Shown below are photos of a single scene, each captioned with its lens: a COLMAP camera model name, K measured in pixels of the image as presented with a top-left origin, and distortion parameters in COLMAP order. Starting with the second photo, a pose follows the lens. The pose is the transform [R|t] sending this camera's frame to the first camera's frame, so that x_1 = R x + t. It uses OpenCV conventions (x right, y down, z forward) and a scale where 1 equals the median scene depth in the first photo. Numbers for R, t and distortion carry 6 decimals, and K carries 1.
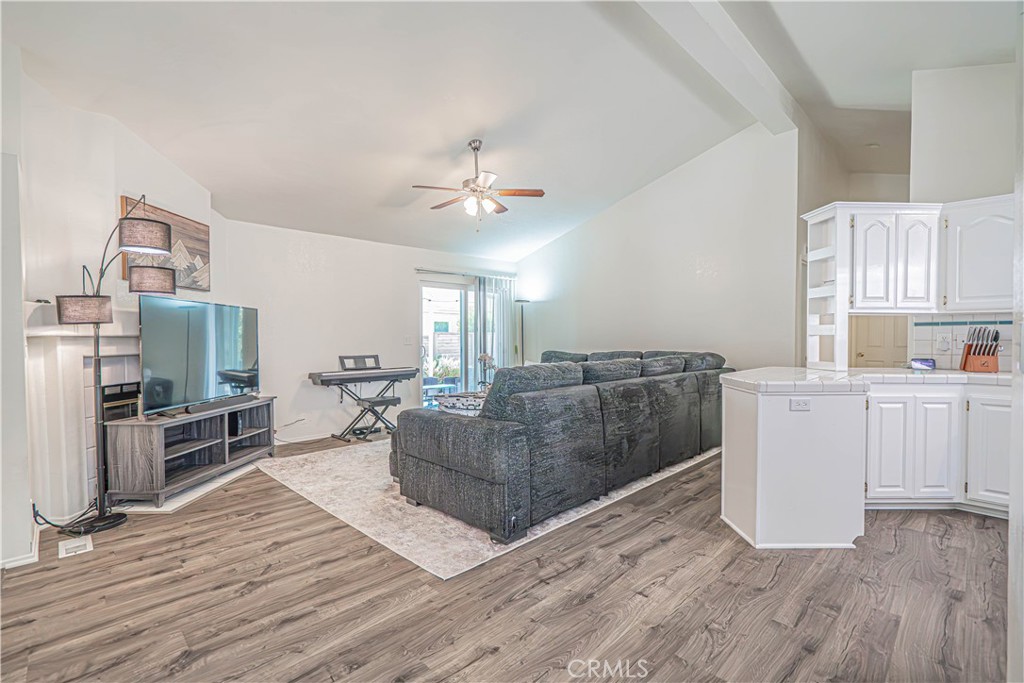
lens RADIAL K [[459.6, 0, 509.8], [0, 459.6, 344.0], [0, 0, 1]] dist [-0.002158, 0.000091]
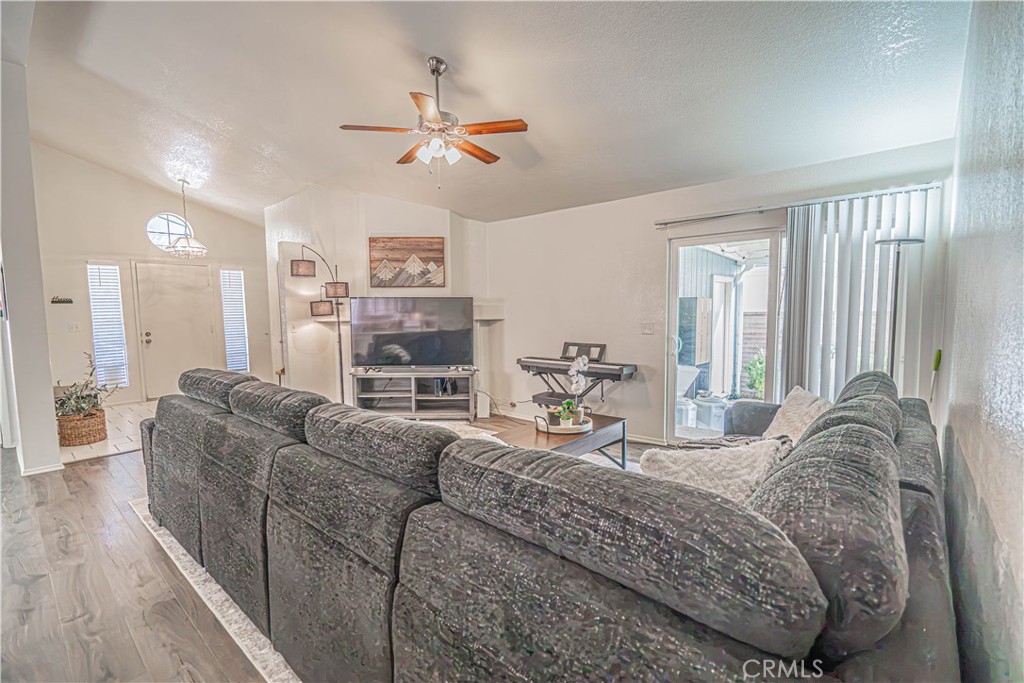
lens RADIAL K [[456.7, 0, 510.7], [0, 456.7, 342.9], [0, 0, 1]] dist [-0.005260, 0.000372]
pose [[0.072932, 0.081212, -0.994025, 0.788938], [-0.006075, 0.996697, 0.080985, -0.067680], [0.997318, 0.000133, 0.073184, 1.236938]]
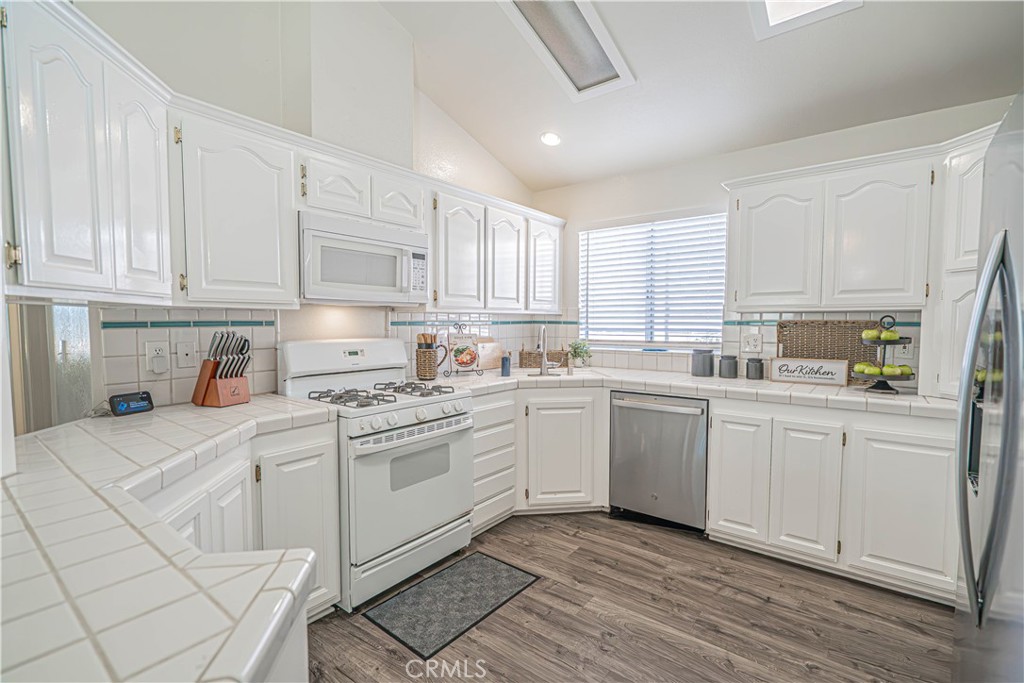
lens RADIAL K [[461.6, 0, 513.1], [0, 461.6, 344.4], [0, 0, 1]] dist [-0.001134, 0.000349]
pose [[-0.128928, -0.048257, 0.990479, 0.325263], [0.015550, 0.998594, 0.050677, -0.039445], [-0.991532, 0.021935, -0.127996, 0.612023]]
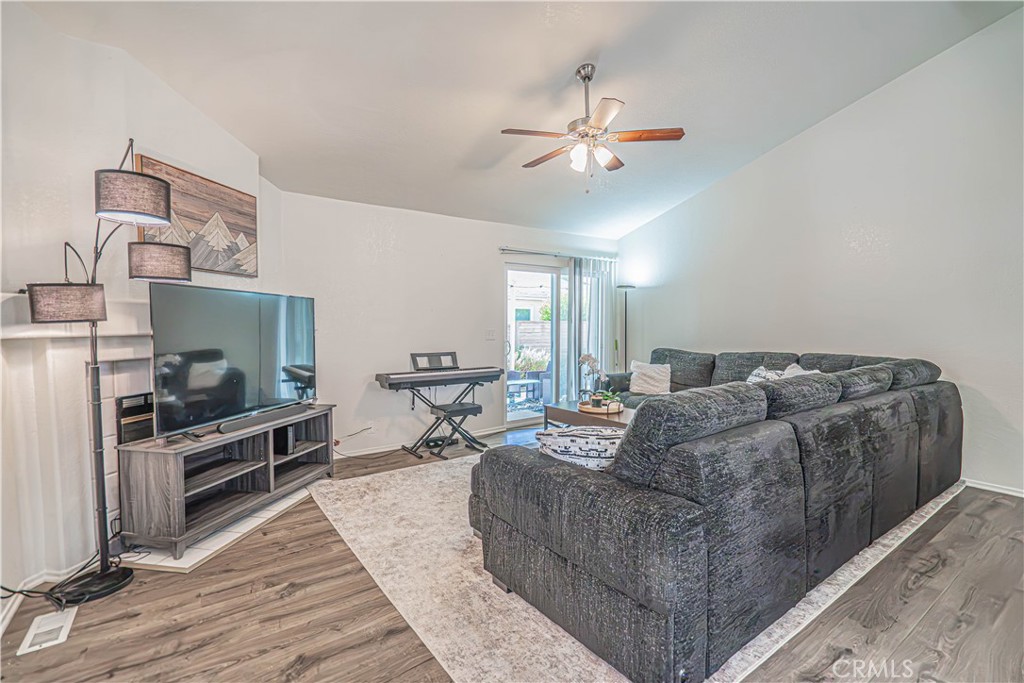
lens RADIAL K [[465.9, 0, 512.0], [0, 465.9, 341.5], [0, 0, 1]] dist [-0.001838, 0.000367]
pose [[0.986890, 0.013025, -0.160866, -0.076840], [-0.009047, 0.999635, 0.025440, -0.028441], [0.161139, -0.023651, 0.986648, 0.281223]]
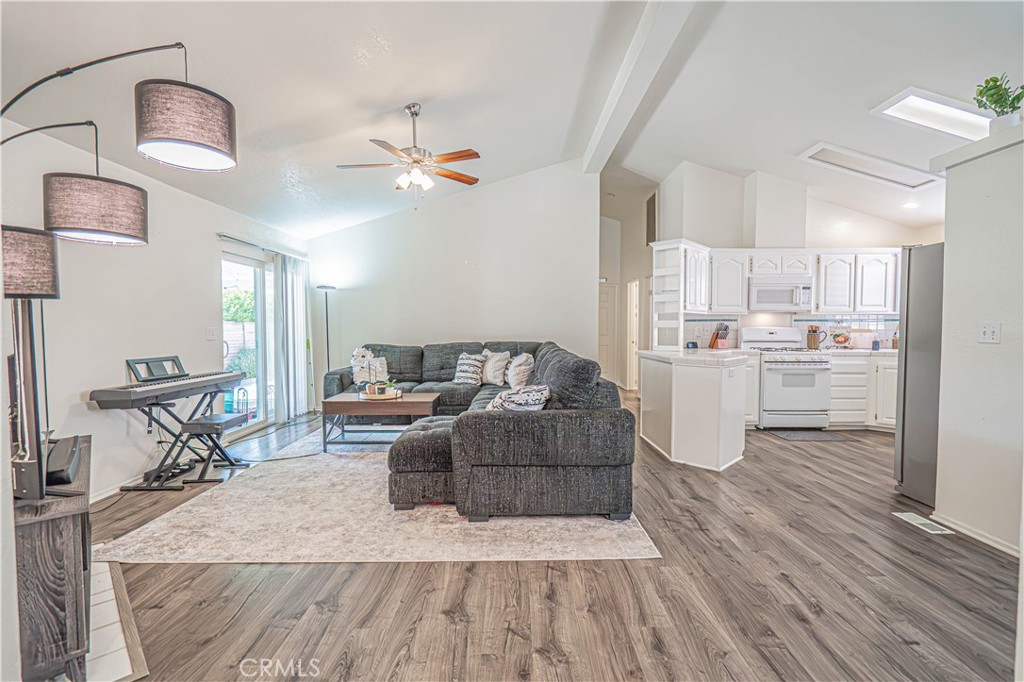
lens RADIAL K [[459.6, 0, 509.8], [0, 459.6, 343.5], [0, 0, 1]] dist [-0.002158, 0.000091]
pose [[0.707566, -0.023276, 0.706264, -0.664012], [0.011873, 0.999708, 0.021052, -0.004787], [-0.706547, -0.006510, 0.707636, 0.293298]]
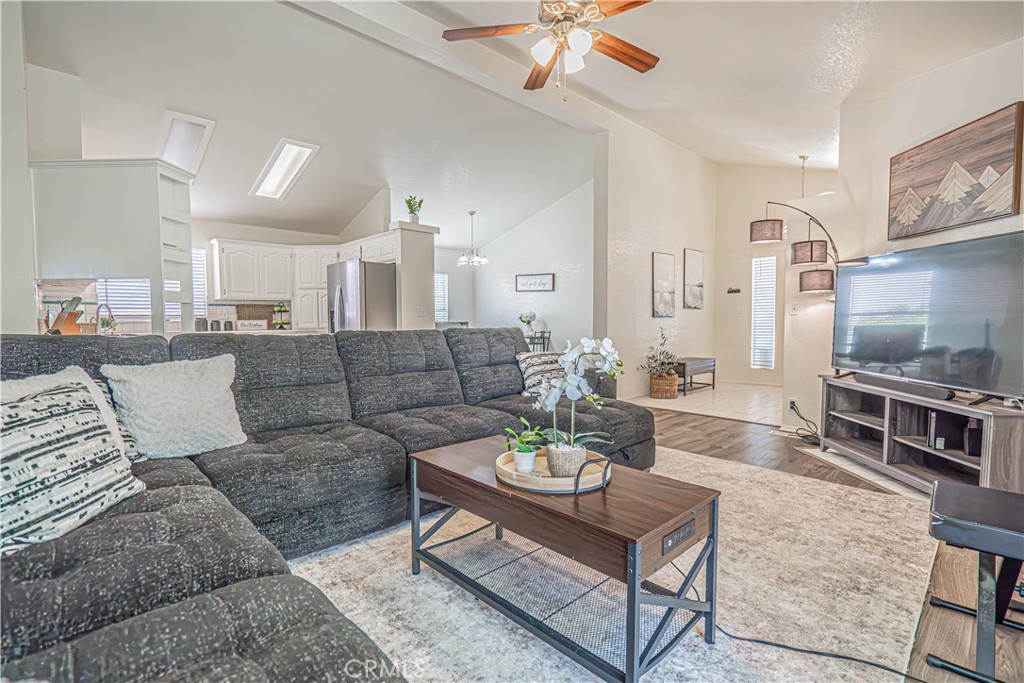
lens RADIAL K [[479.8, 0, 512.5], [0, 479.8, 344.6], [0, 0, 1]] dist [-0.001260, 0.000444]
pose [[-0.999911, 0.007993, 0.010653, -0.013526], [0.008690, 0.997715, 0.067007, 0.007590], [-0.010093, 0.067094, -0.997696, 1.848827]]
